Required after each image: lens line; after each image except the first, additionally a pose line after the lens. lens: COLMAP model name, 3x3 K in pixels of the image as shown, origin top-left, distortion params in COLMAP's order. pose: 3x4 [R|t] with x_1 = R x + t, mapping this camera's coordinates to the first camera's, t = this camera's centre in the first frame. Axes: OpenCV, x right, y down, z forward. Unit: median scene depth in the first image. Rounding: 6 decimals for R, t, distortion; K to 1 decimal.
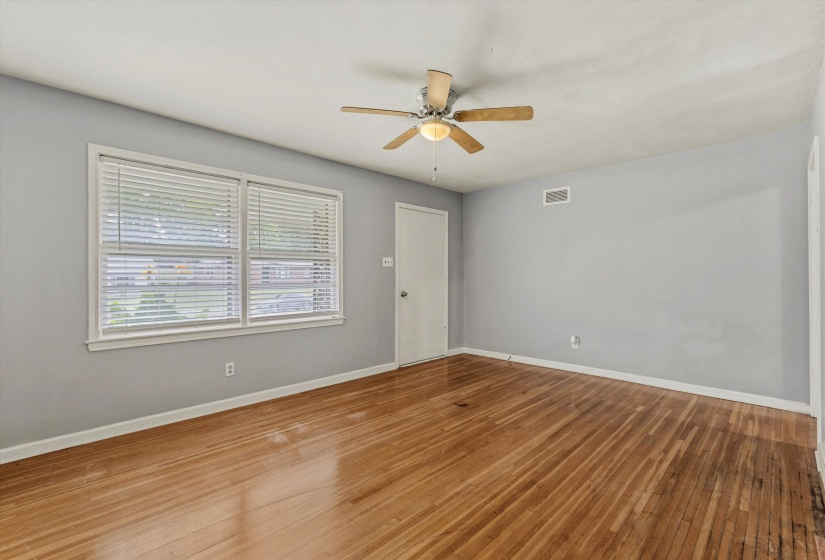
lens RADIAL K [[374.9, 0, 407.2], [0, 374.9, 272.8], [0, 0, 1]] dist [0.001574, -0.000186]
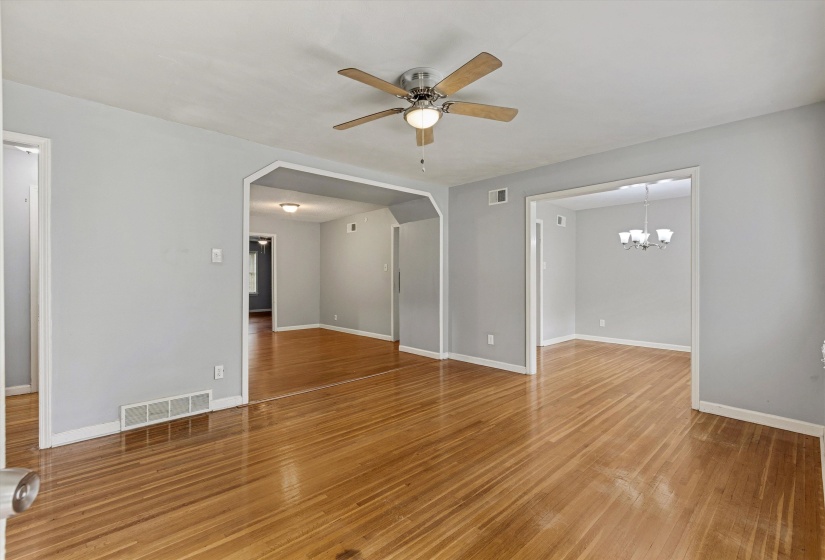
lens RADIAL K [[374.9, 0, 407.2], [0, 374.9, 272.8], [0, 0, 1]] dist [0.001574, -0.000186]
pose [[-0.999194, -0.001826, 0.040091, 0.063658], [-0.002344, 0.999915, -0.012859, 0.009047], [-0.040064, -0.012943, -0.999113, 1.652592]]
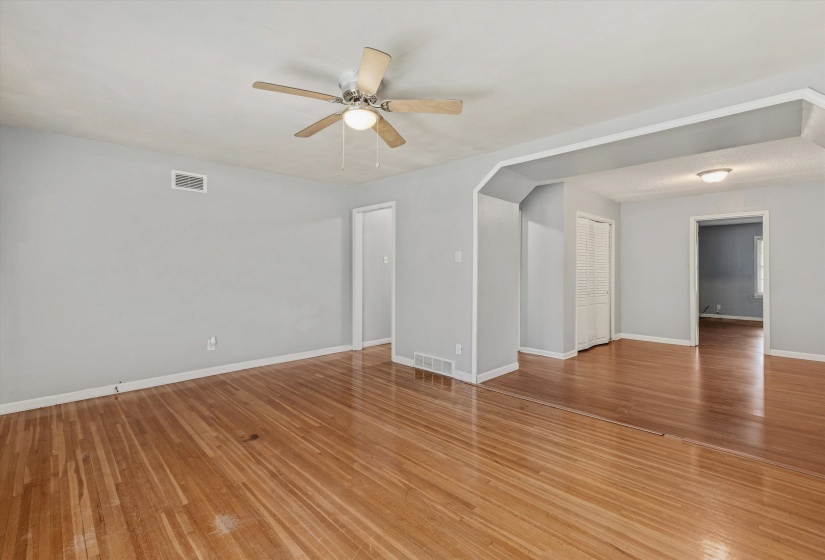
lens RADIAL K [[374.9, 0, 407.2], [0, 374.9, 272.8], [0, 0, 1]] dist [0.001574, -0.000186]
pose [[0.019557, -0.012989, 0.999724, -0.725930], [-0.007293, 0.999887, 0.013134, -0.013386], [-0.999782, -0.007548, 0.019460, 0.741513]]
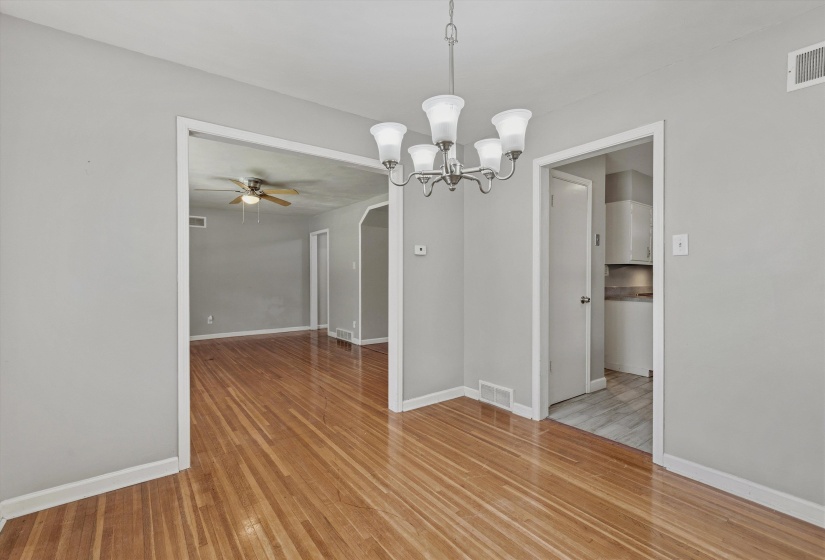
lens RADIAL K [[371.8, 0, 409.1], [0, 371.8, 280.0], [0, 0, 1]] dist [0.002693, 0.000124]
pose [[0.149260, -0.012754, 0.988716, -1.417527], [-0.002192, 0.999910, 0.013229, -0.000802], [-0.988796, -0.004142, 0.149219, -0.052915]]
